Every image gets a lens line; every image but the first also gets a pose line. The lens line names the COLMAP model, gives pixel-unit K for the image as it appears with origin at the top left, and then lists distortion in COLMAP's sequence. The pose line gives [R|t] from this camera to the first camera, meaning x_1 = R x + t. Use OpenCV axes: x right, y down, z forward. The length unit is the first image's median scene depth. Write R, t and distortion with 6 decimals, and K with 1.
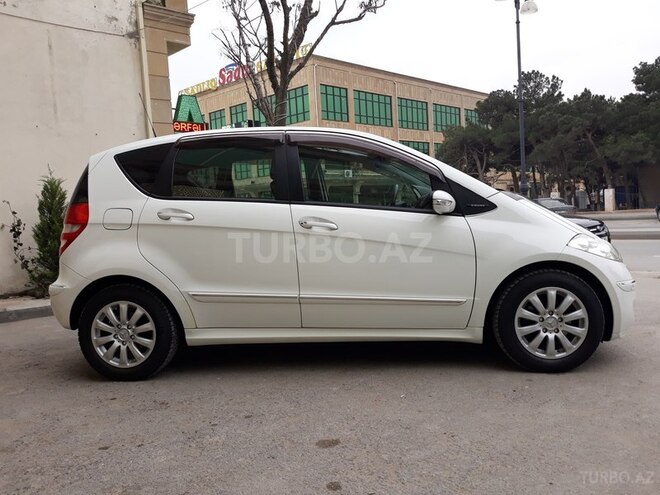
lens RADIAL K [[538.7, 0, 330.0], [0, 538.7, 247.5], [0, 0, 1]] dist [-0.003449, -0.009169]
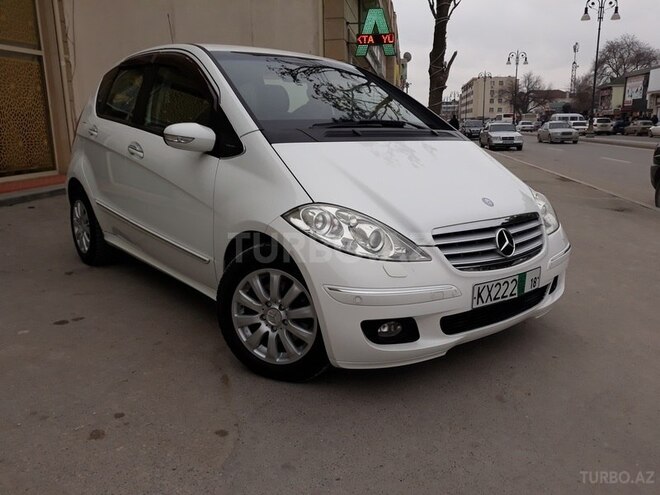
lens RADIAL K [[538.7, 0, 330.0], [0, 538.7, 247.5], [0, 0, 1]] dist [-0.003449, -0.009169]
pose [[0.714330, 0.219609, -0.664458, 0.924425], [-0.103555, 0.972203, 0.209995, -0.113991], [0.692105, -0.081197, 0.717216, 0.528593]]
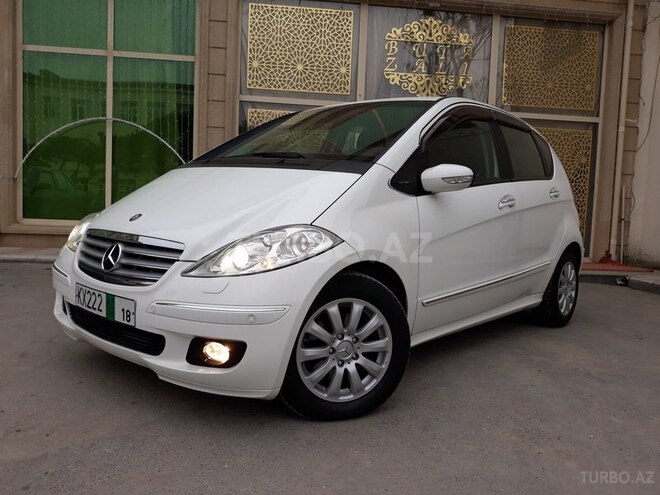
lens RADIAL K [[538.7, 0, 330.0], [0, 538.7, 247.5], [0, 0, 1]] dist [-0.003449, -0.009169]
pose [[-0.571622, 0.094428, -0.815065, 1.016554], [-0.066686, 0.984723, 0.160852, -0.135454], [0.817802, 0.146300, -0.556593, 1.875573]]
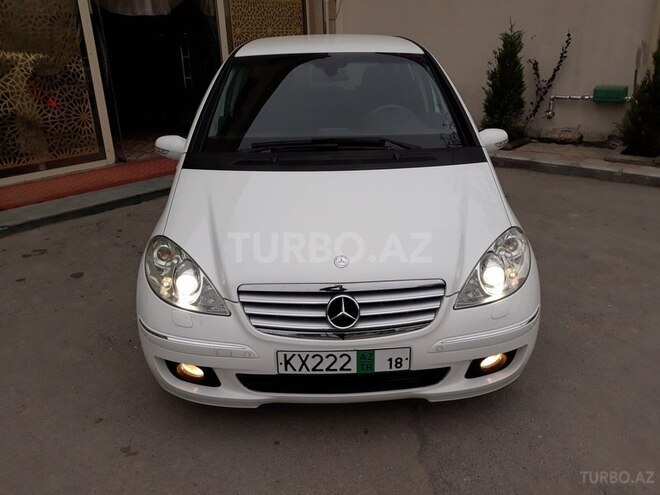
lens RADIAL K [[538.7, 0, 330.0], [0, 538.7, 247.5], [0, 0, 1]] dist [-0.003449, -0.009169]
pose [[0.137337, 0.401250, -0.905614, 1.156238], [-0.049848, 0.915919, 0.398257, -0.318786], [0.989269, -0.009553, 0.145791, 1.128657]]
